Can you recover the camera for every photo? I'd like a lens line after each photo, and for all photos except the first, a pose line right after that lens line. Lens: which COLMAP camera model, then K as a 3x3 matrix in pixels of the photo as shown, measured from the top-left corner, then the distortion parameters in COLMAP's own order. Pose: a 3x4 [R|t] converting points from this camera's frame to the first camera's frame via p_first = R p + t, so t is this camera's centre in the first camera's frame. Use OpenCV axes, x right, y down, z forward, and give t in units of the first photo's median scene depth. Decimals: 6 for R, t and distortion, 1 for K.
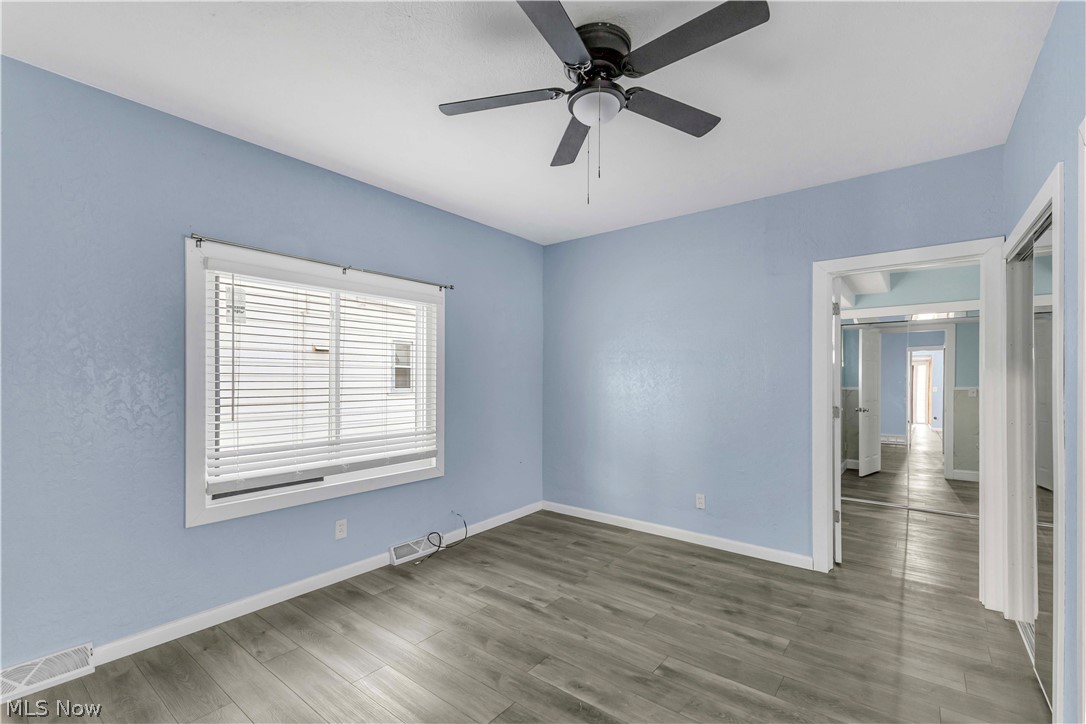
lens RADIAL K [[474.3, 0, 543.7], [0, 474.3, 369.7], [0, 0, 1]] dist [0.004134, 0.000343]
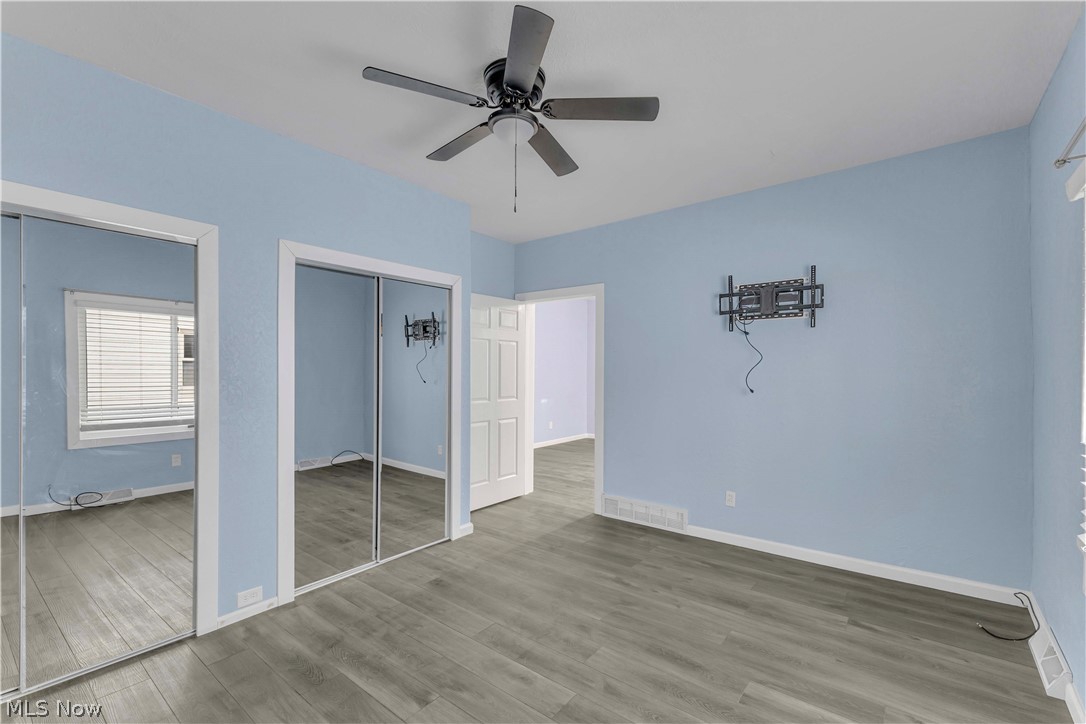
lens RADIAL K [[474.3, 0, 543.4], [0, 474.3, 367.1], [0, 0, 1]] dist [0.004134, 0.000343]
pose [[-0.999993, -0.002296, 0.003113, 0.029770], [-0.002326, 0.999950, -0.009687, 0.010879], [-0.003091, -0.009694, -0.999948, 2.001544]]
